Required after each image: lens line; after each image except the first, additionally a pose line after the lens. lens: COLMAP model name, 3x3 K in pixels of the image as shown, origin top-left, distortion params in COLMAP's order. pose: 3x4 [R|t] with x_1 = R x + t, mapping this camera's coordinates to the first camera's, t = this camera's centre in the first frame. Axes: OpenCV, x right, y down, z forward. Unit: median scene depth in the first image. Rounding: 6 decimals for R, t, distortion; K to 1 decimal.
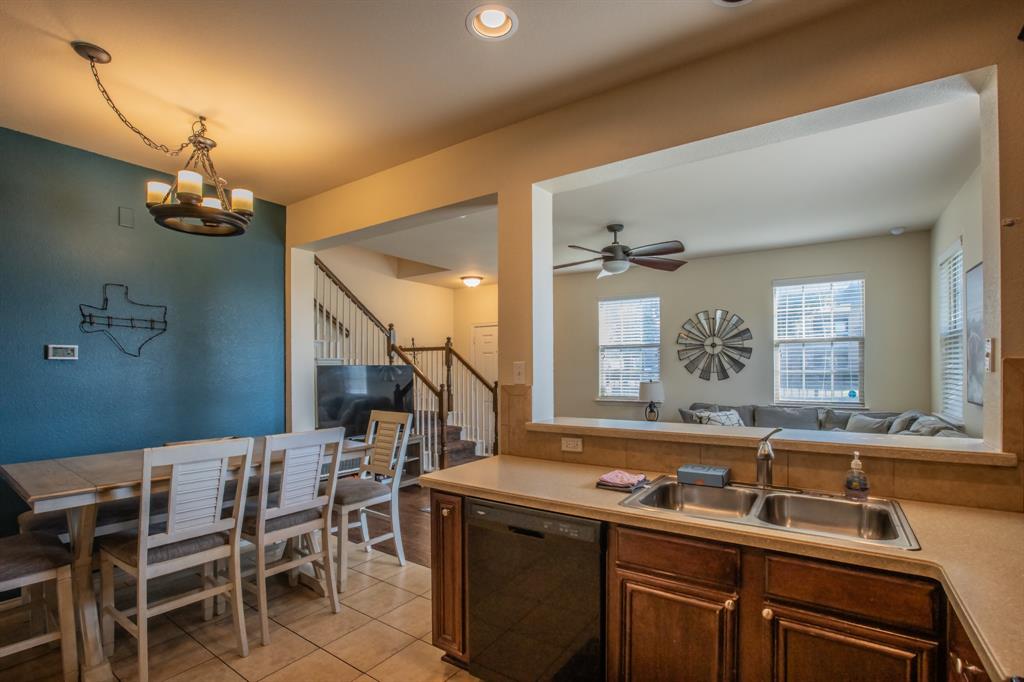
lens RADIAL K [[483.3, 0, 511.0], [0, 483.3, 364.7], [0, 0, 1]] dist [-0.029989, 0.000475]
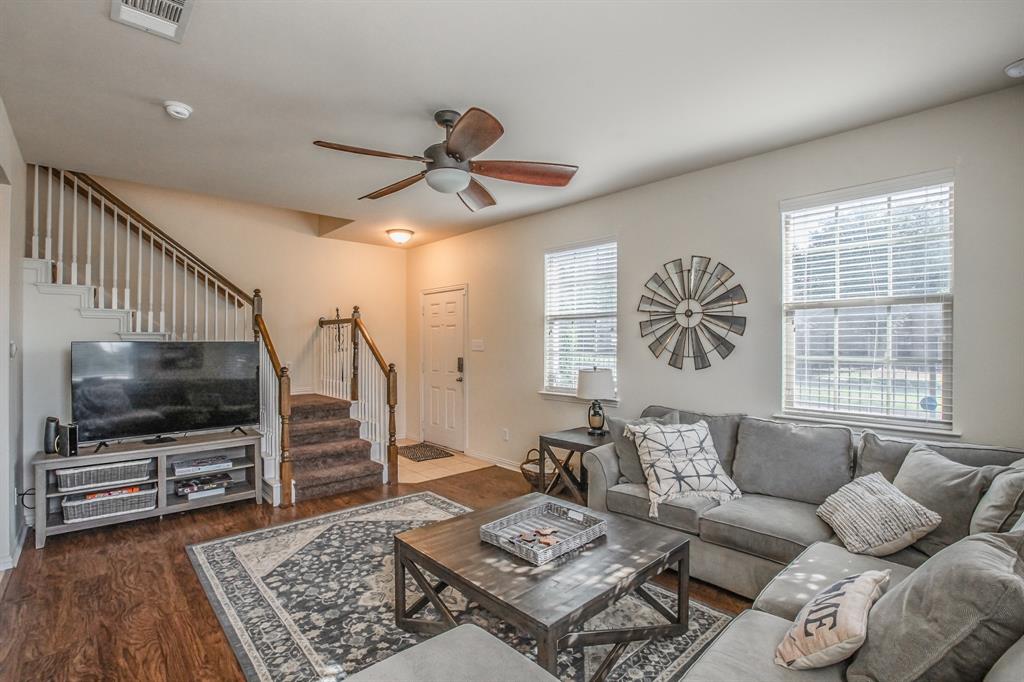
lens RADIAL K [[481.0, 0, 506.2], [0, 481.0, 345.0], [0, 0, 1]] dist [-0.062500, 0.029124]
pose [[0.974007, 0.010070, -0.226292, 0.422919], [-0.007786, 0.999909, 0.010984, -0.005708], [0.226382, -0.008937, 0.973998, 0.437521]]
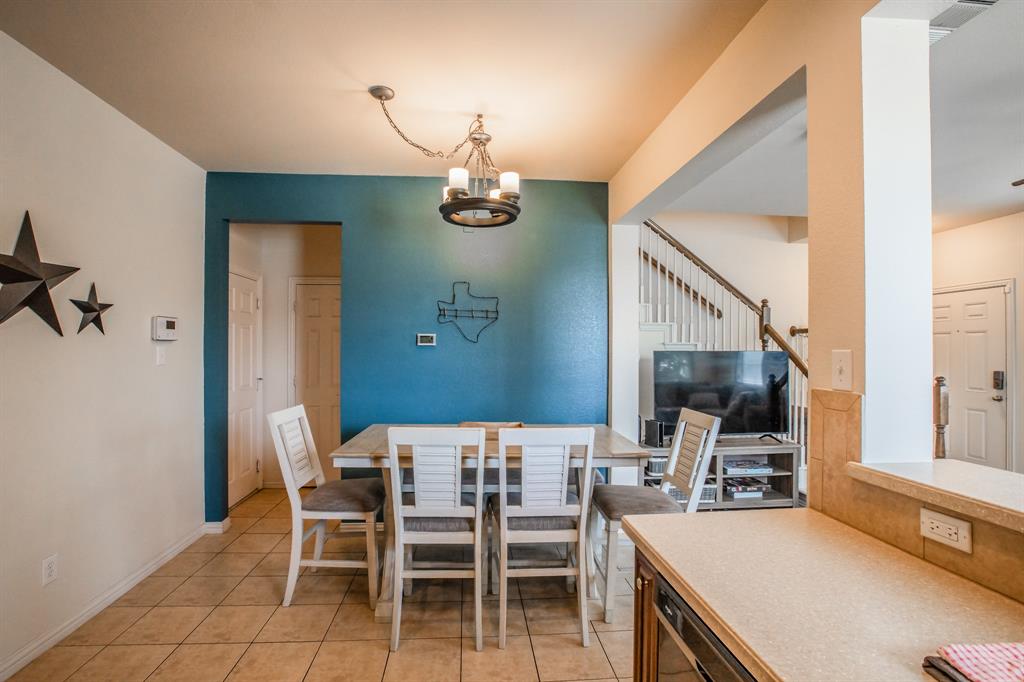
lens RADIAL K [[481.0, 0, 506.2], [0, 481.0, 345.0], [0, 0, 1]] dist [-0.062500, 0.029124]
pose [[0.632155, -0.001375, -0.774841, 0.108311], [-0.004099, 0.999979, -0.005118, -0.003862], [0.774831, 0.006411, 0.632135, 0.205920]]
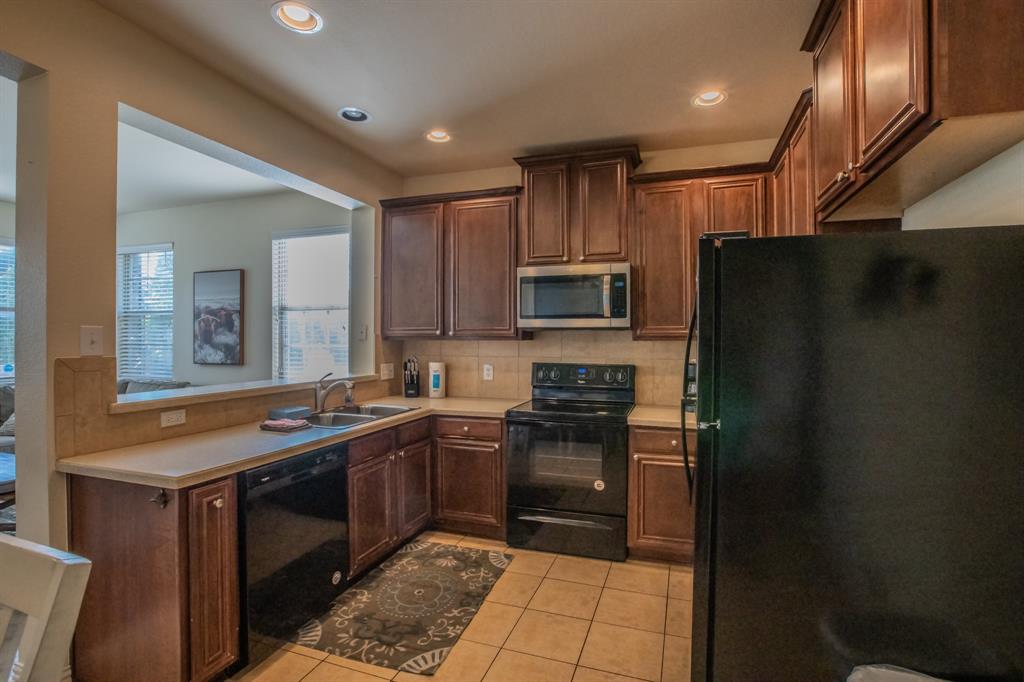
lens RADIAL K [[470.6, 0, 532.4], [0, 470.6, 342.8], [0, 0, 1]] dist [-0.045066, 0.000684]
pose [[-0.295652, -0.000744, 0.955295, -0.477010], [-0.004771, 0.999988, -0.000697, 0.010006], [-0.955284, -0.004764, -0.295653, 0.317353]]
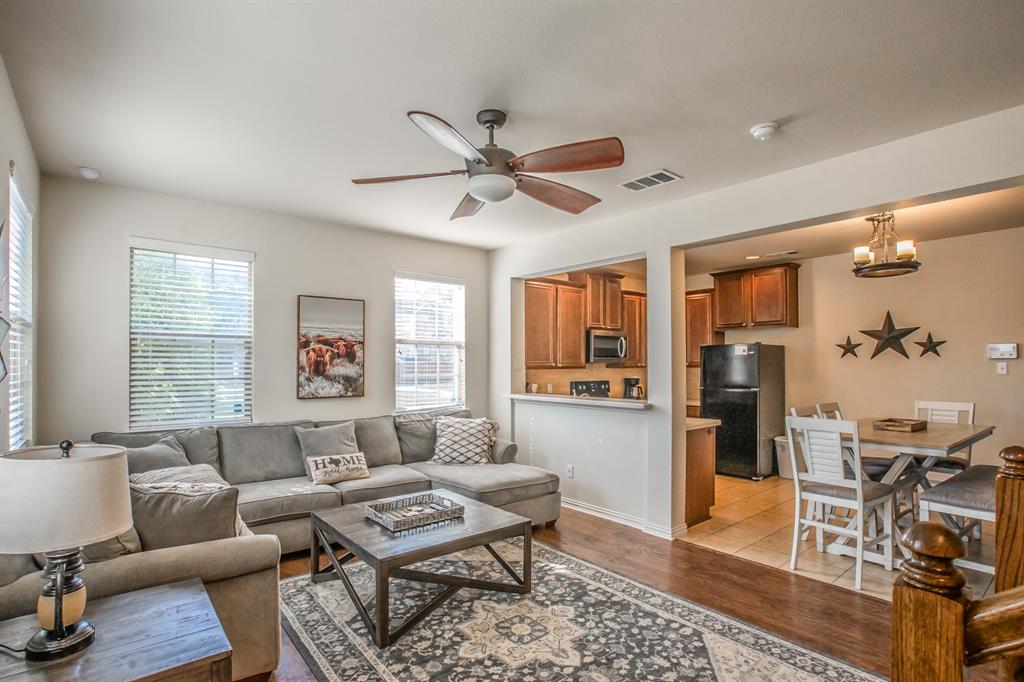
lens RADIAL K [[498.3, 0, 519.8], [0, 498.3, 359.8], [0, 0, 1]] dist [-0.068375, 0.030597]
pose [[-0.966687, 0.009063, 0.255799, 0.045808], [0.006170, 0.999908, -0.012107, -0.002908], [-0.255885, -0.010125, -0.966654, 1.524764]]
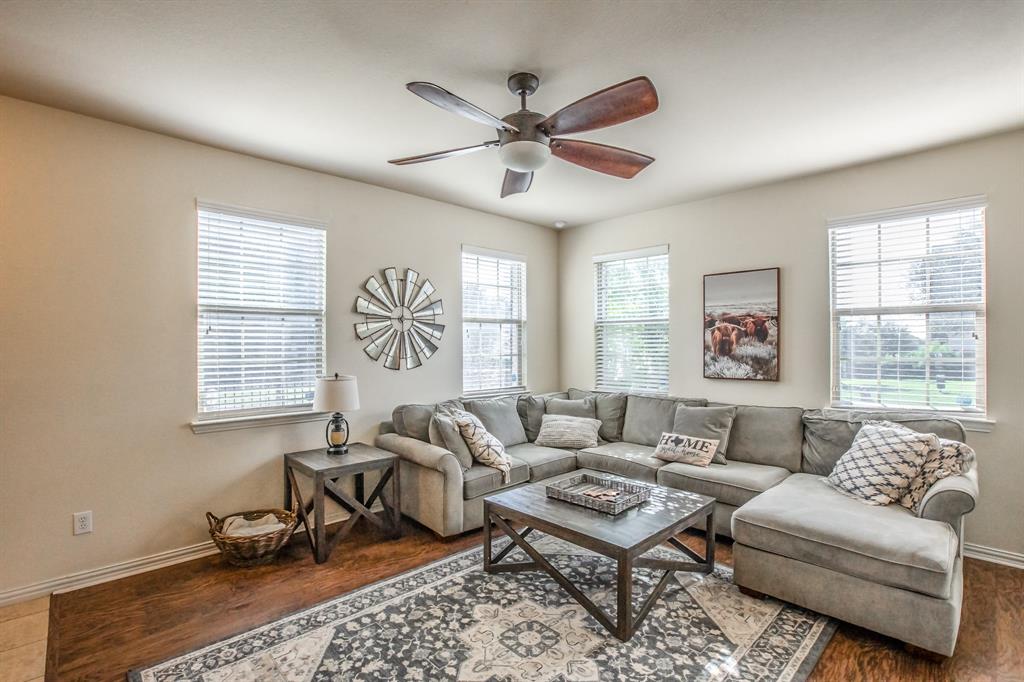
lens RADIAL K [[481.0, 0, 506.2], [0, 481.0, 345.0], [0, 0, 1]] dist [-0.062500, 0.029124]
pose [[0.201360, 0.008343, 0.979482, -0.285078], [-0.002764, 0.999965, -0.007949, 0.002633], [-0.979513, -0.001106, 0.201376, 0.914534]]
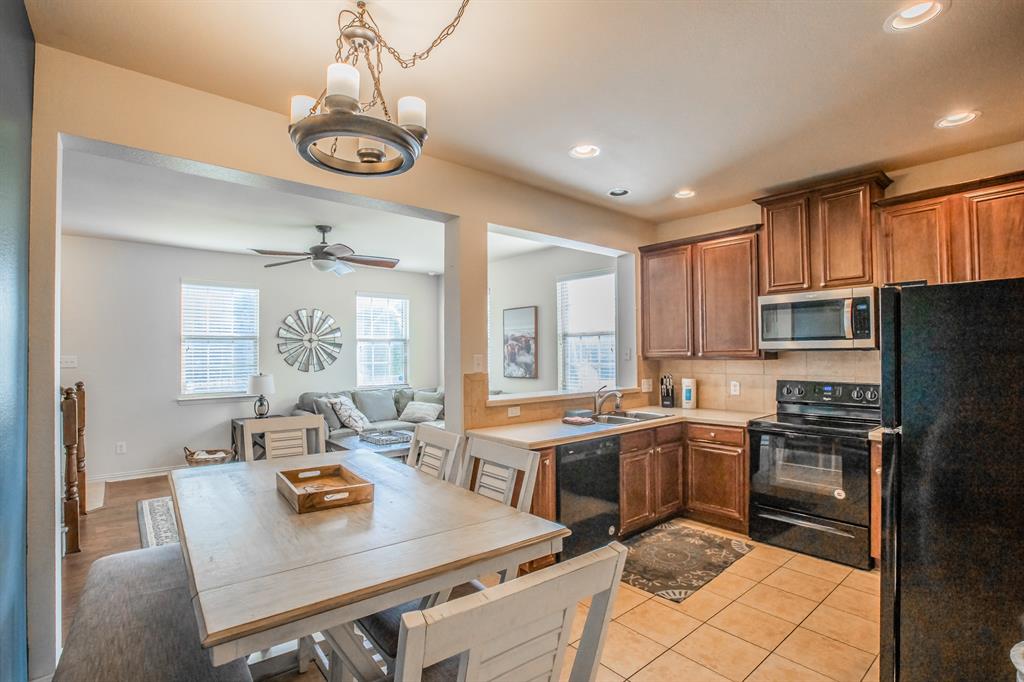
lens RADIAL K [[483.4, 0, 516.0], [0, 483.4, 351.7], [0, 0, 1]] dist [-0.068027, 0.026755]
pose [[0.256264, 0.011191, 0.966542, -0.680086], [0.002245, 0.999923, -0.012173, 0.000407], [-0.966604, 0.005290, 0.256220, 0.323975]]
